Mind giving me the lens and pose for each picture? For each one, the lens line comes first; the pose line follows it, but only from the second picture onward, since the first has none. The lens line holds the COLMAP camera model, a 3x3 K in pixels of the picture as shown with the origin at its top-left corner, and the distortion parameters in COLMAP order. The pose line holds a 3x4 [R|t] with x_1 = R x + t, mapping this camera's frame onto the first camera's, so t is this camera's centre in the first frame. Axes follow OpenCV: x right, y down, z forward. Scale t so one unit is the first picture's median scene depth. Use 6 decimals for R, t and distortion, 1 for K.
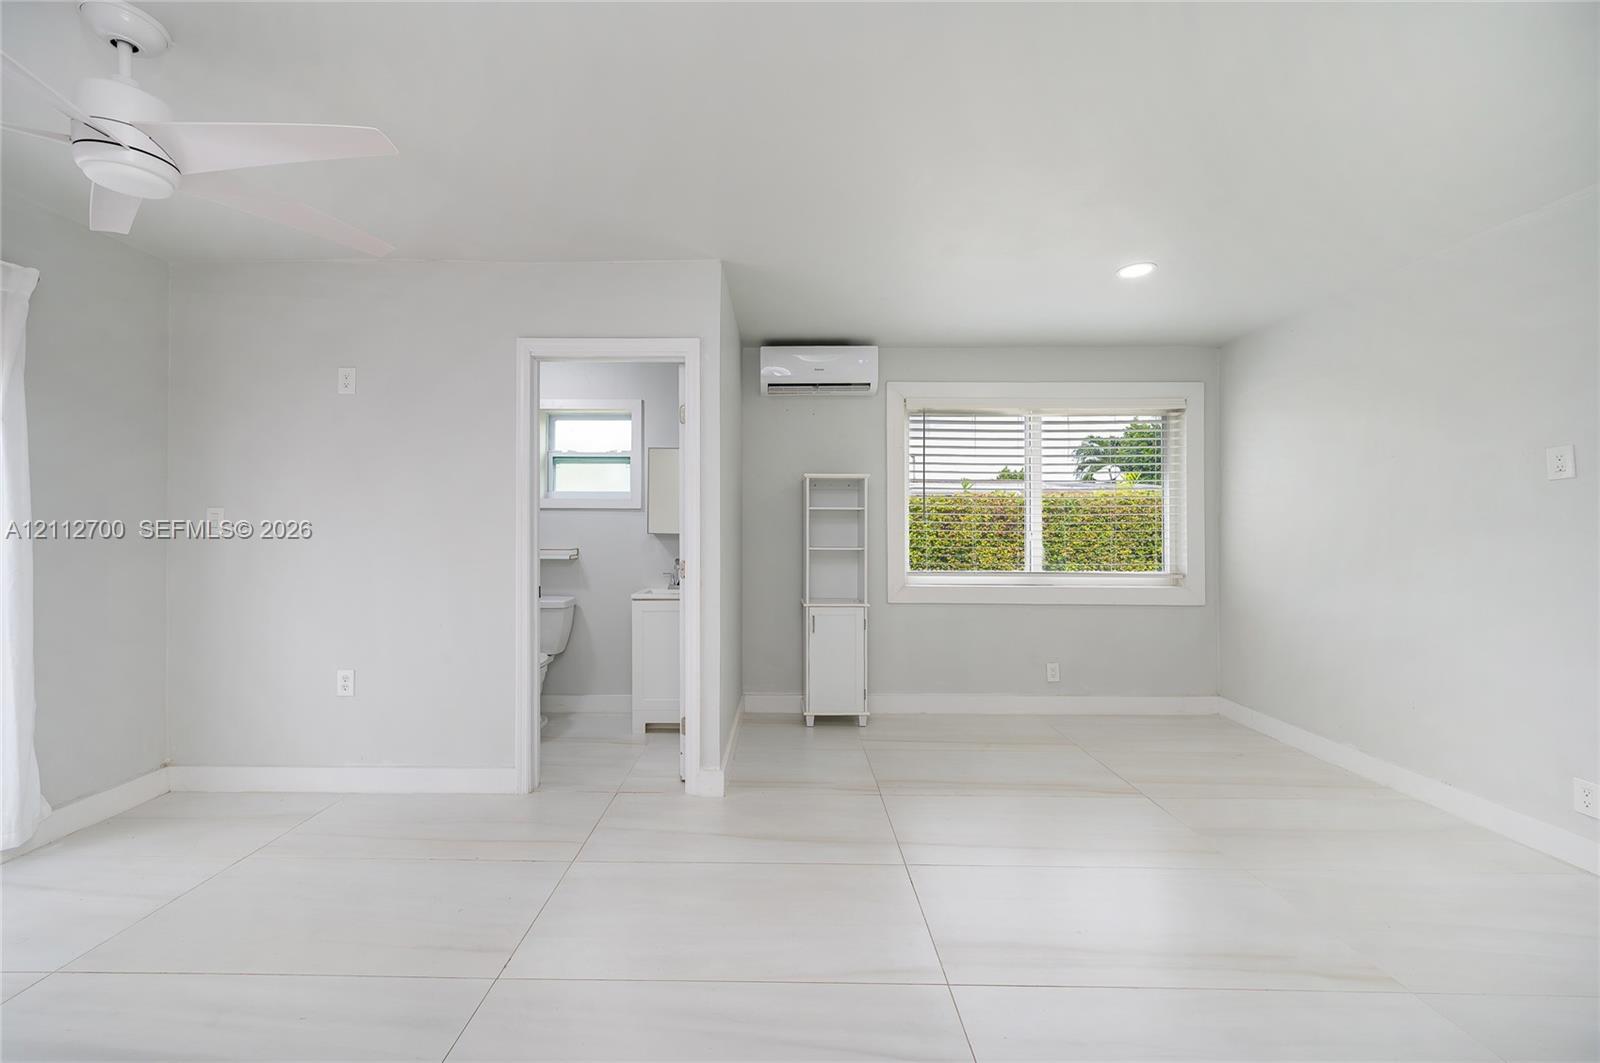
lens RADIAL K [[611.2, 0, 795.4], [0, 611.2, 526.6], [0, 0, 1]] dist [0.000529, 0.000043]
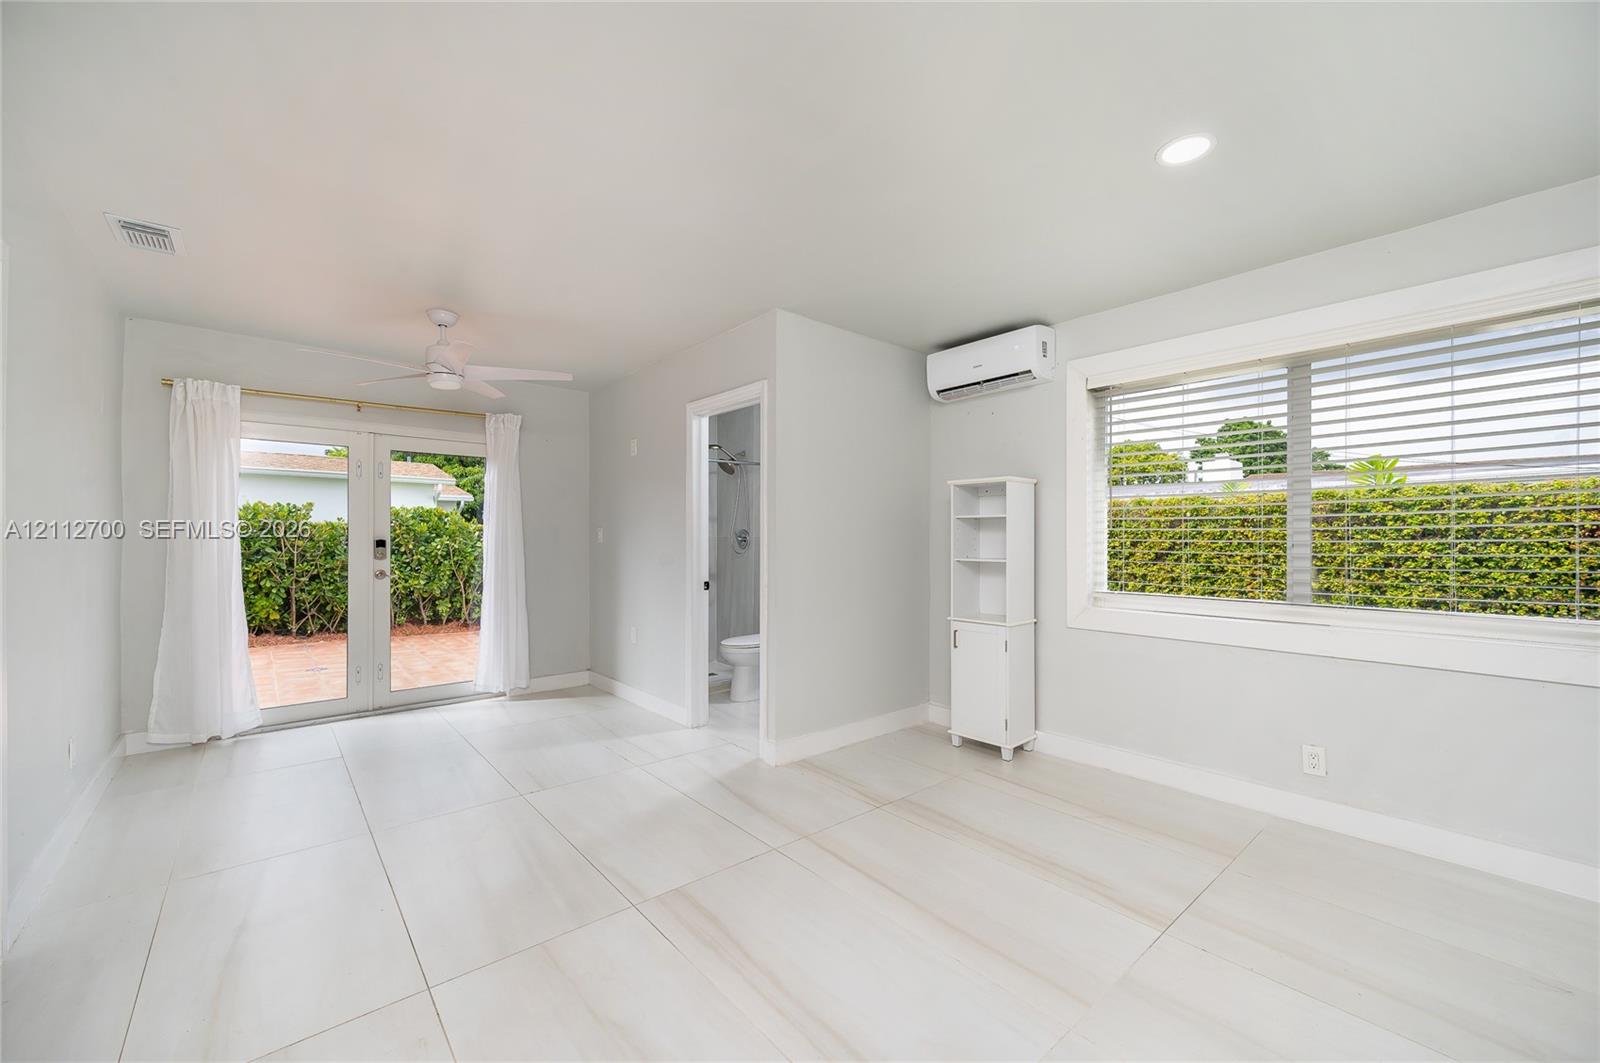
lens RADIAL K [[639.0, 0, 796.0], [0, 639.0, 537.0], [0, 0, 1]] dist [0.000223, 0.000007]
pose [[0.652468, -0.008375, -0.757770, 0.602468], [0.006775, 0.999963, -0.005218, 0.005228], [0.757786, -0.001729, 0.652501, 0.162267]]
